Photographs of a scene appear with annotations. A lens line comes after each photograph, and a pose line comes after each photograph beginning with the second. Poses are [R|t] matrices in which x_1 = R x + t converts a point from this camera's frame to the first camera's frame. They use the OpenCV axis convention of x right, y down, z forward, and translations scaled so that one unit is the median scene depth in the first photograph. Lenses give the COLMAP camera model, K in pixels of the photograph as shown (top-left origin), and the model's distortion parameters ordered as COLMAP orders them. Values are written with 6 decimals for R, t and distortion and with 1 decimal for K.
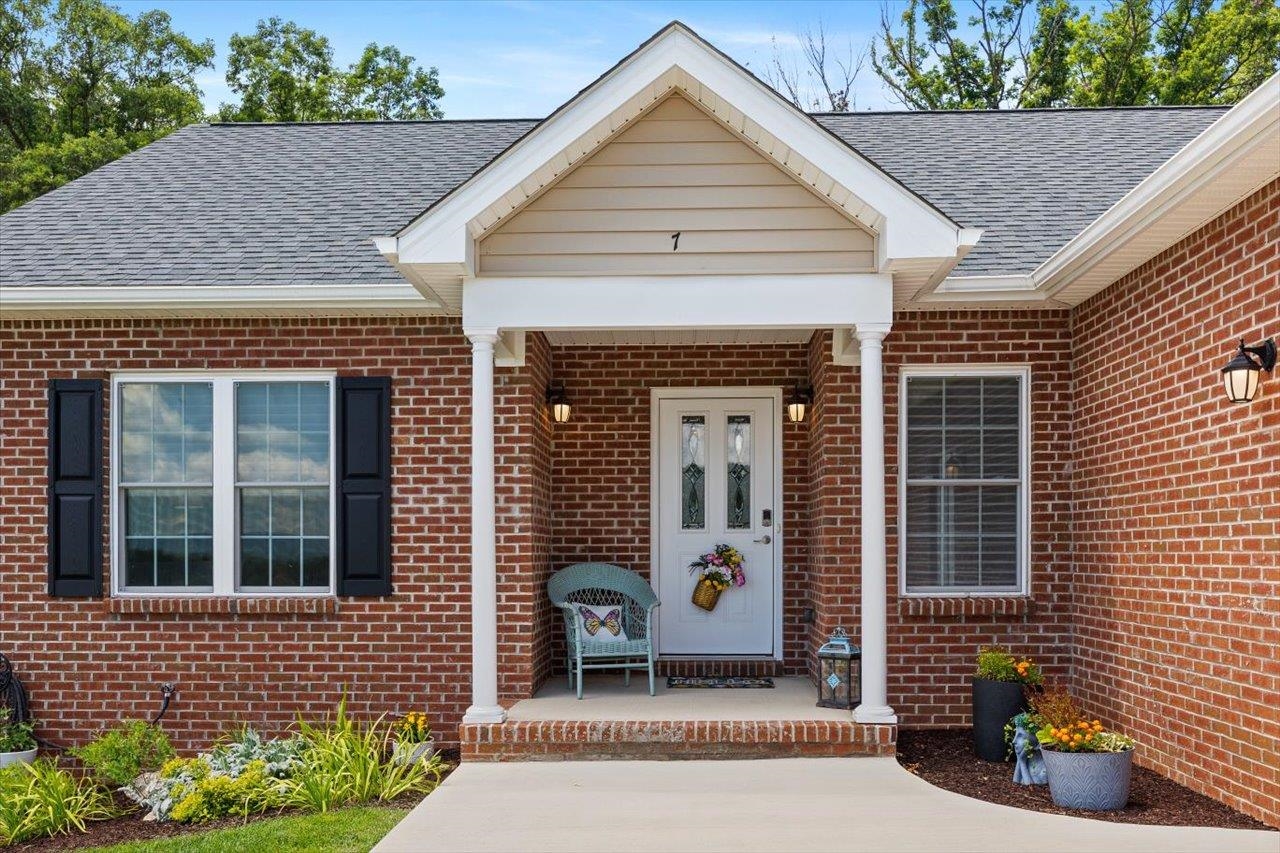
lens RADIAL K [[1137.2, 0, 646.2], [0, 1137.2, 560.4], [0, 0, 1]] dist [0.000697, 0.000473]
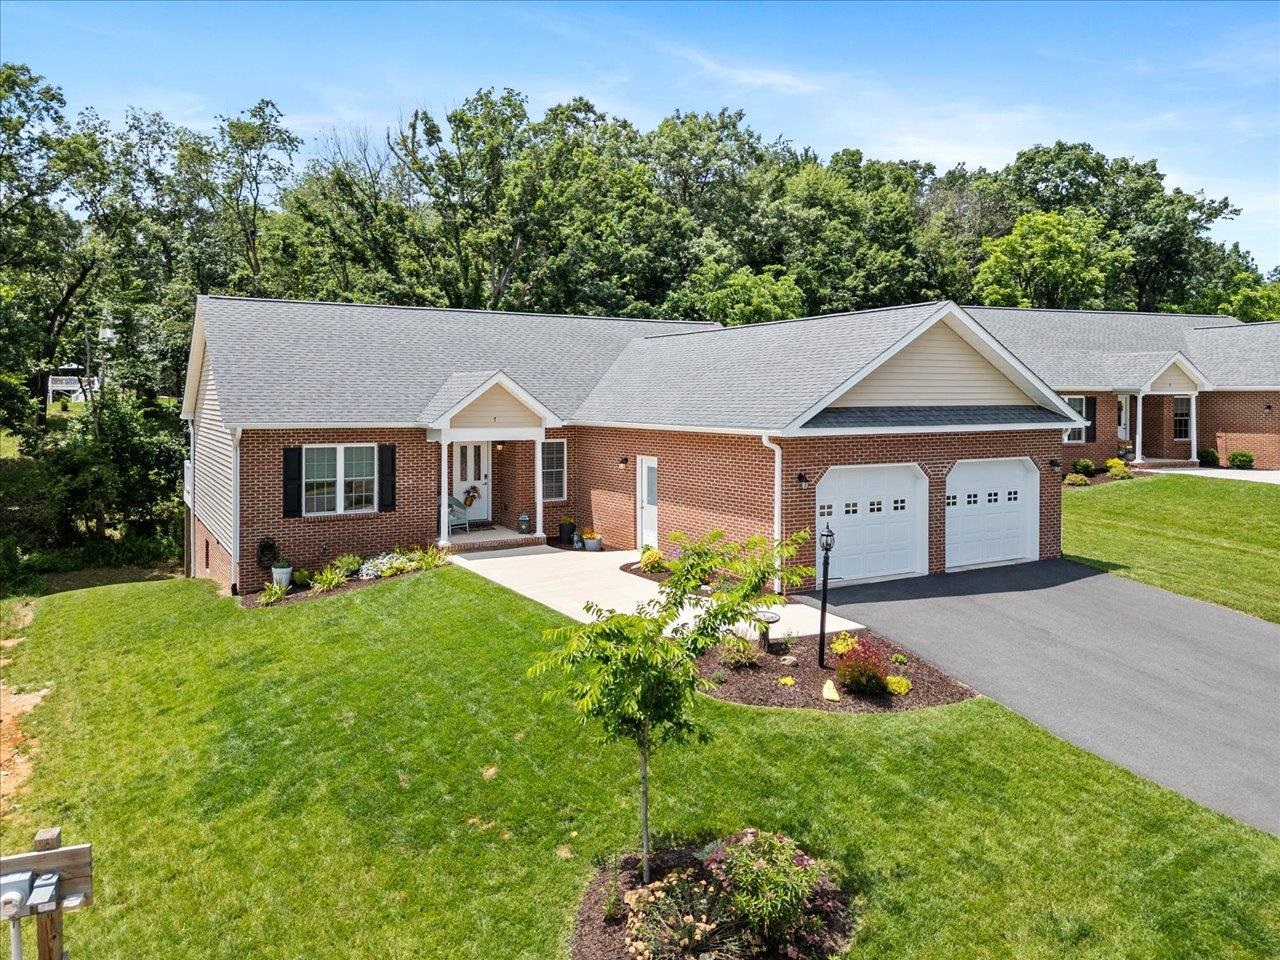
lens RADIAL K [[911.3, 0, 639.7], [0, 911.3, 439.2], [0, 0, 1]] dist [0.045375, -0.035121]
pose [[0.843288, -0.021033, 0.537050, -1.045471], [-0.000507, 0.999202, 0.039929, -0.283151], [-0.537462, -0.033944, 0.842605, -1.620903]]
